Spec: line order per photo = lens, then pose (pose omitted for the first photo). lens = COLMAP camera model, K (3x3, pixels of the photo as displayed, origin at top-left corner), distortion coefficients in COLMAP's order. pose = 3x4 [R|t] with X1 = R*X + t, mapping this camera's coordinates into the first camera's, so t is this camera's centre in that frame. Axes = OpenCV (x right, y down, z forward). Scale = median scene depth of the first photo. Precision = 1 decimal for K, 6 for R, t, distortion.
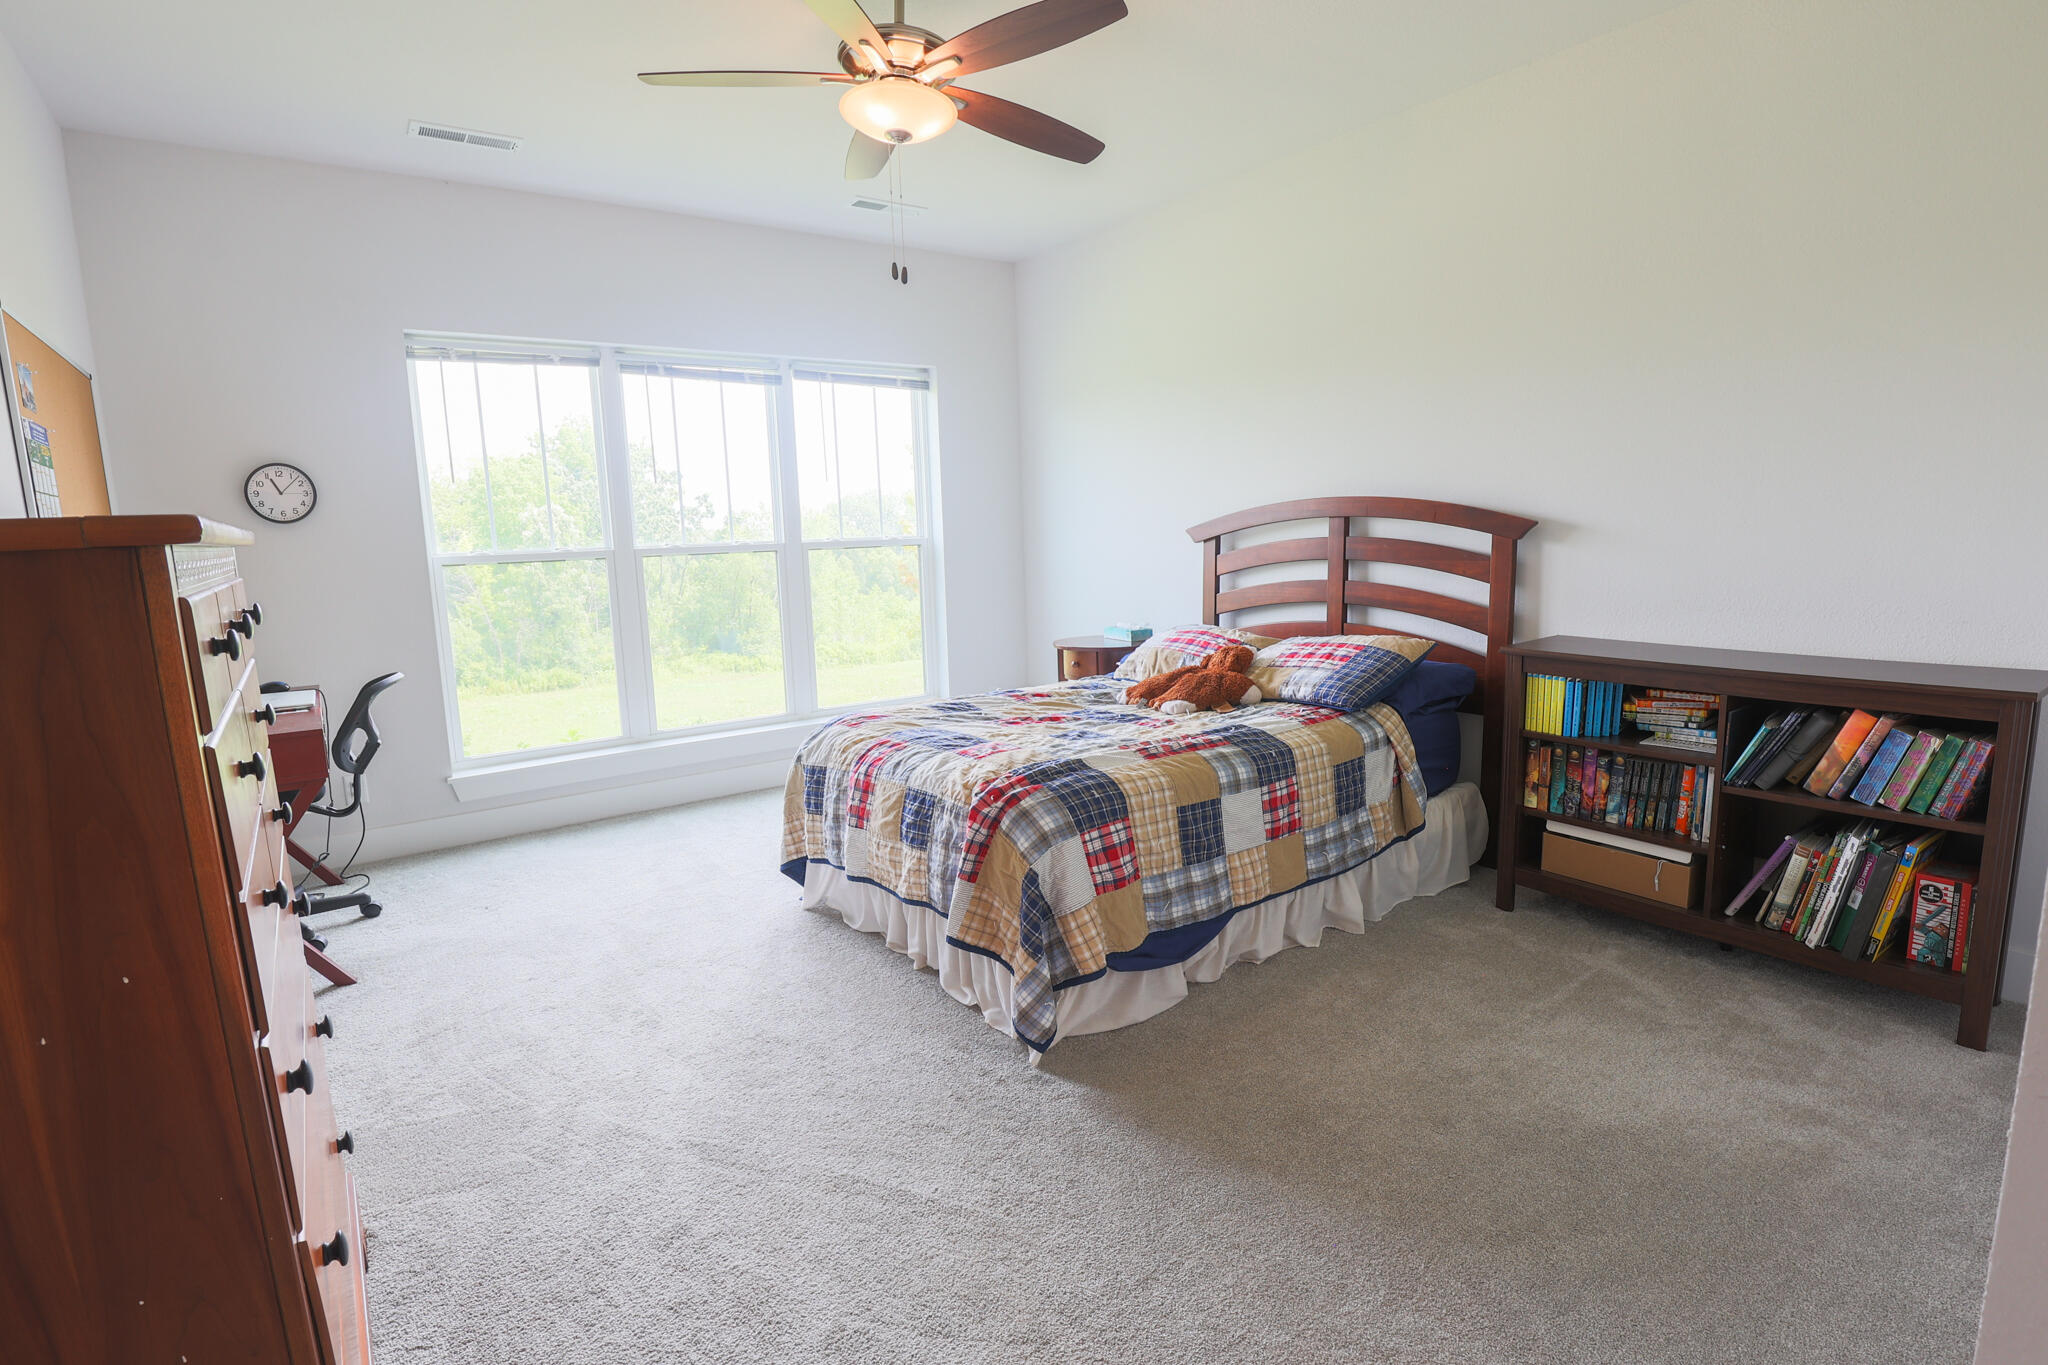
lens RADIAL K [[993.7, 0, 1041.9], [0, 993.7, 682.6], [0, 0, 1]] dist [-0.038779, 0.007719]
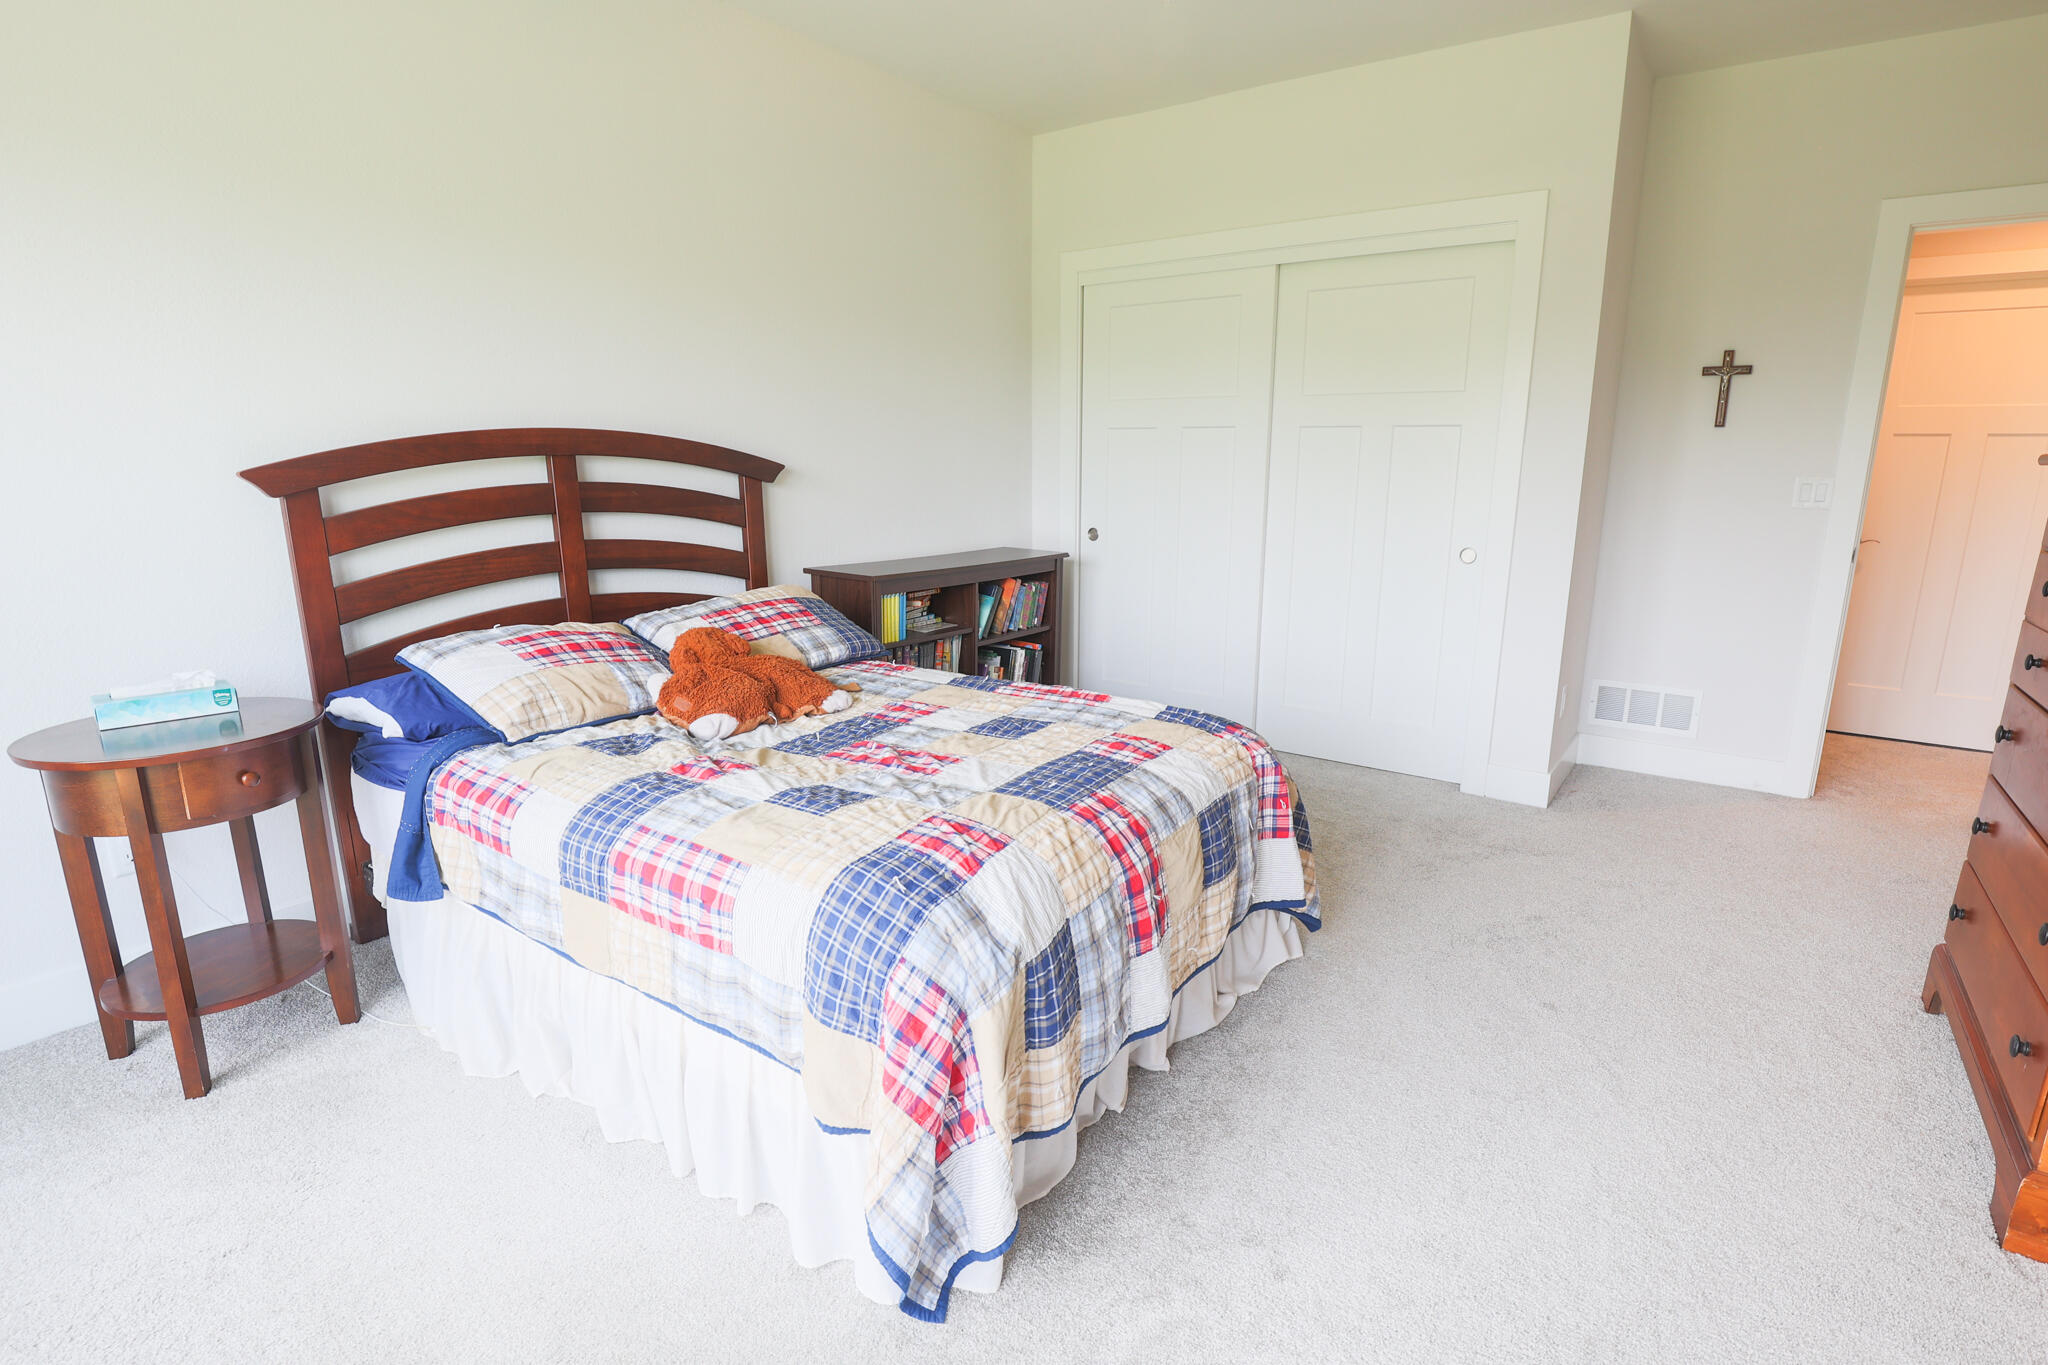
lens RADIAL K [[993.7, 0, 1025.4], [0, 993.7, 690.5], [0, 0, 1]] dist [-0.038779, 0.007719]
pose [[-0.309544, -0.179618, 0.933766, -0.582477], [0.154577, 0.959430, 0.235797, -0.129947], [-0.938237, 0.217328, -0.269221, 1.007997]]
